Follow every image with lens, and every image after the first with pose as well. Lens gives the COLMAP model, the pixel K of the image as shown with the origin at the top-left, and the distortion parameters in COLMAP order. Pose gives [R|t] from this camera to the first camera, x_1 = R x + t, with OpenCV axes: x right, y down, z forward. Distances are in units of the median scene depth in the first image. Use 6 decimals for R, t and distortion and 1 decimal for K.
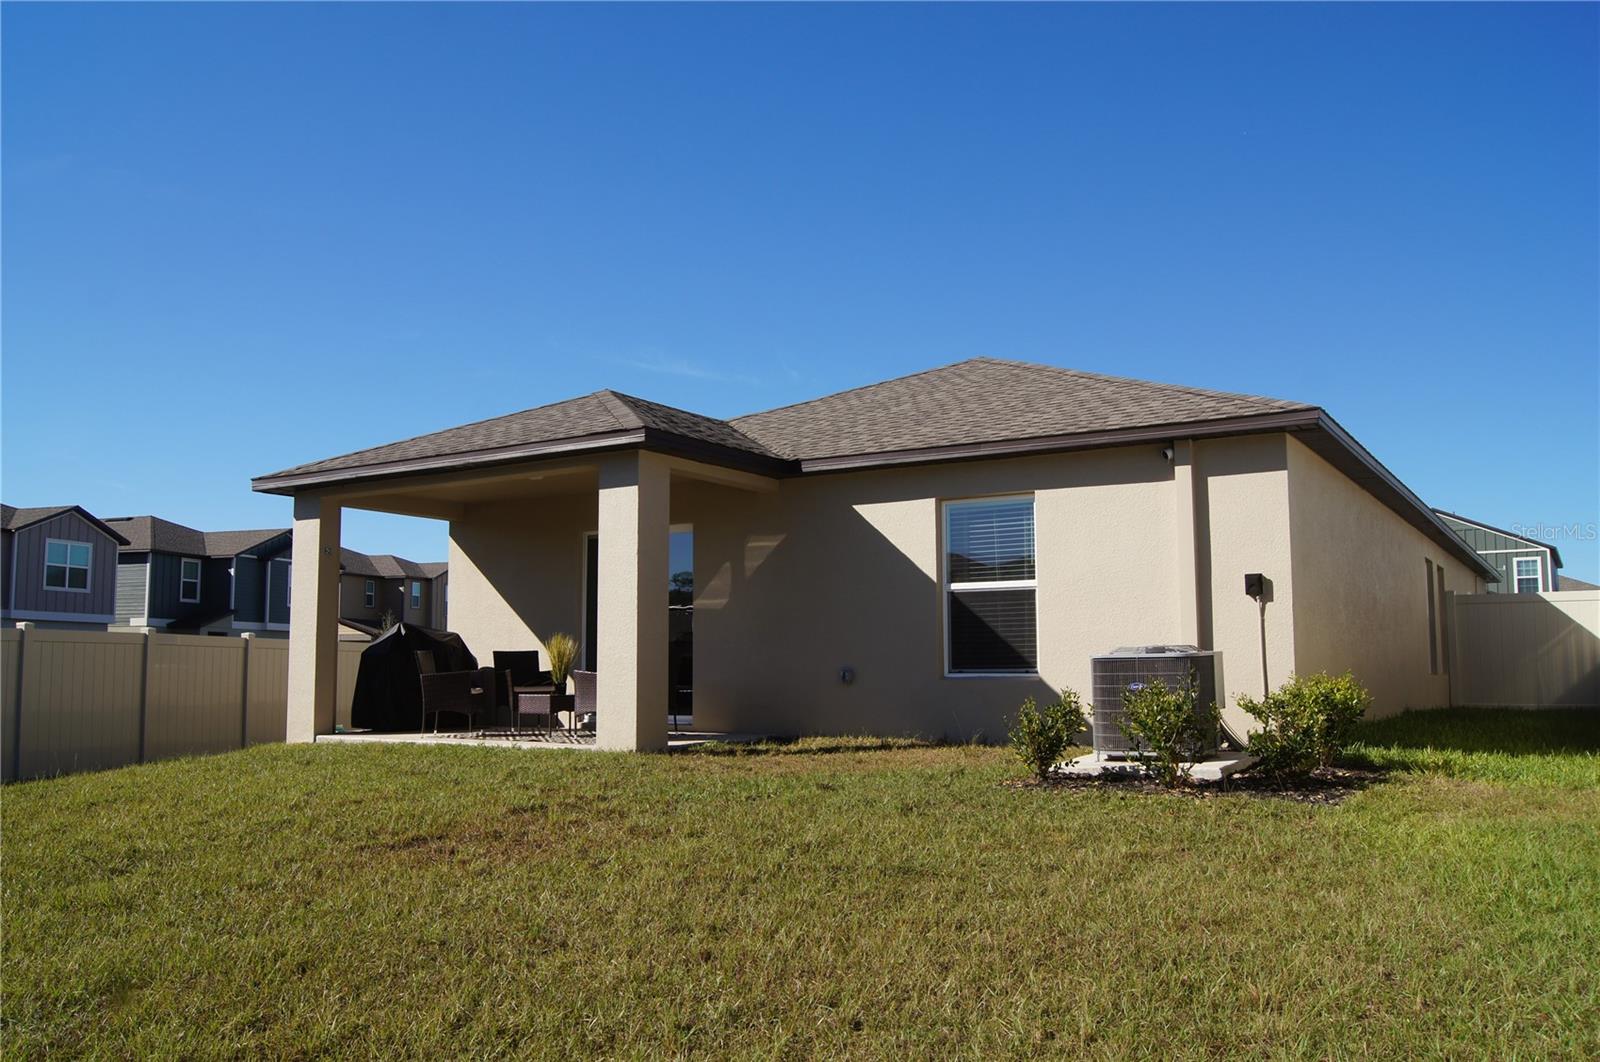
lens RADIAL K [[1351.7, 0, 800.0], [0, 1351.7, 531.0], [0, 0, 1]] dist [-0.080095, 0.000740]
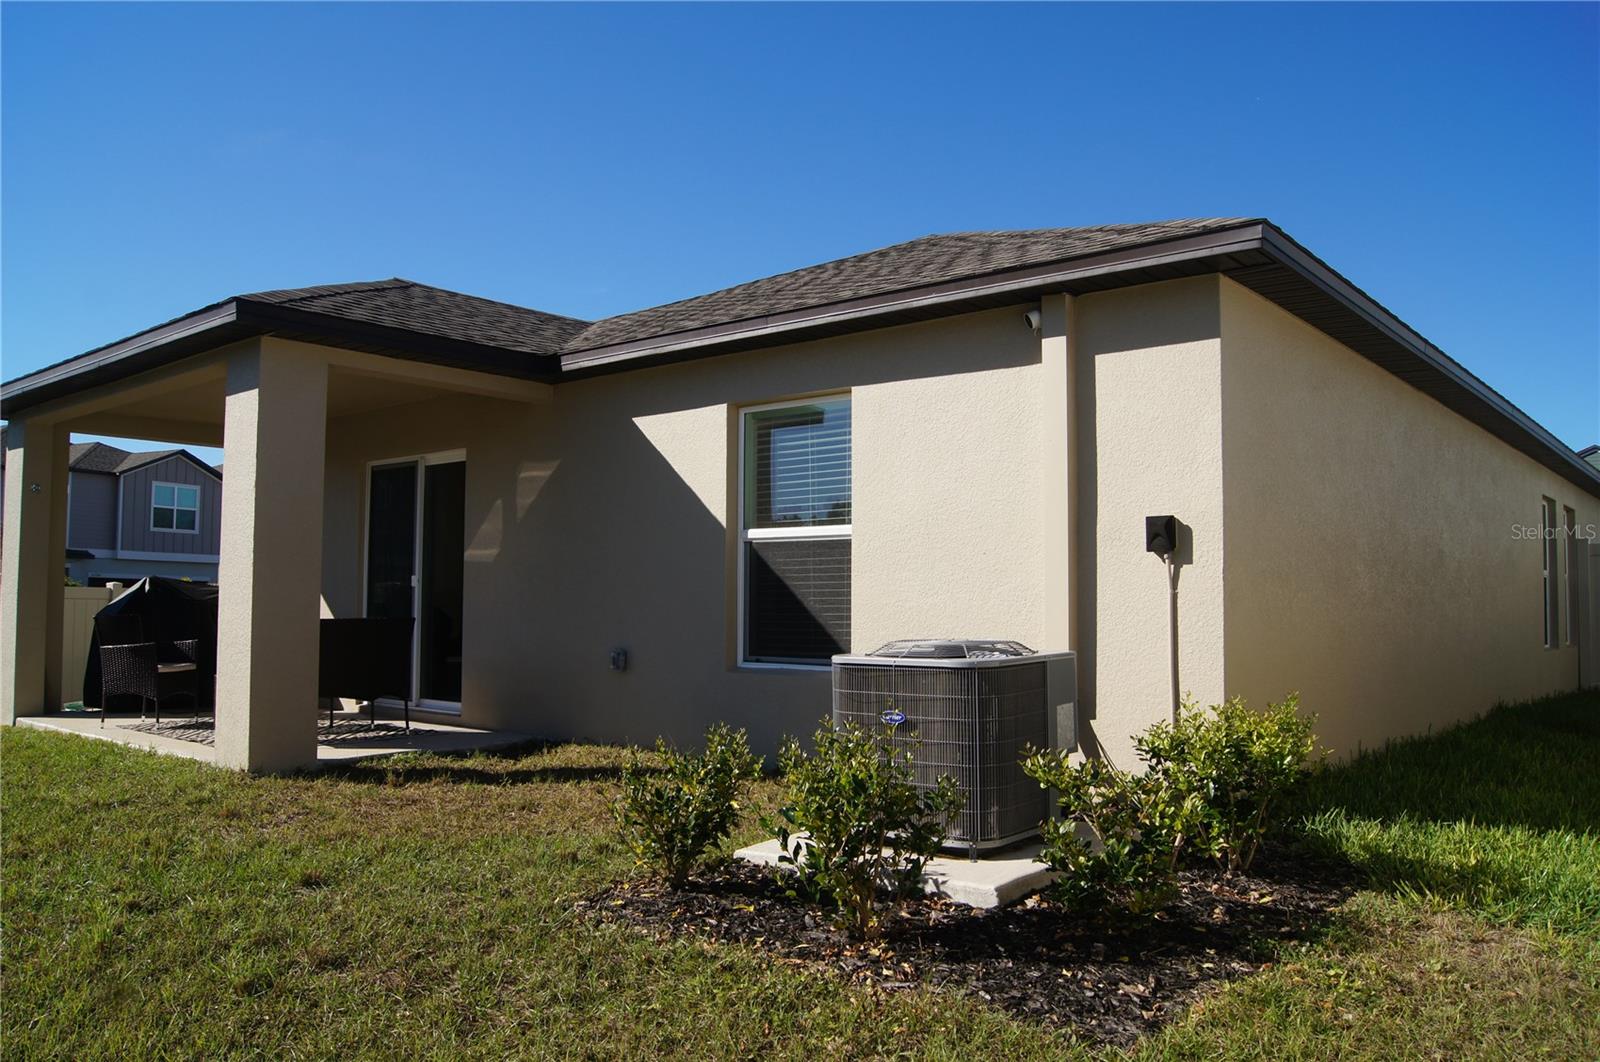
lens RADIAL K [[1274.3, 0, 800.0], [0, 1274.3, 531.0], [0, 0, 1]] dist [-0.071004, 0.004823]
pose [[0.990955, 0.001695, -0.134187, 0.228215], [0.004354, 0.998988, 0.044775, 0.011525], [0.134127, -0.044955, 0.989944, 0.379764]]
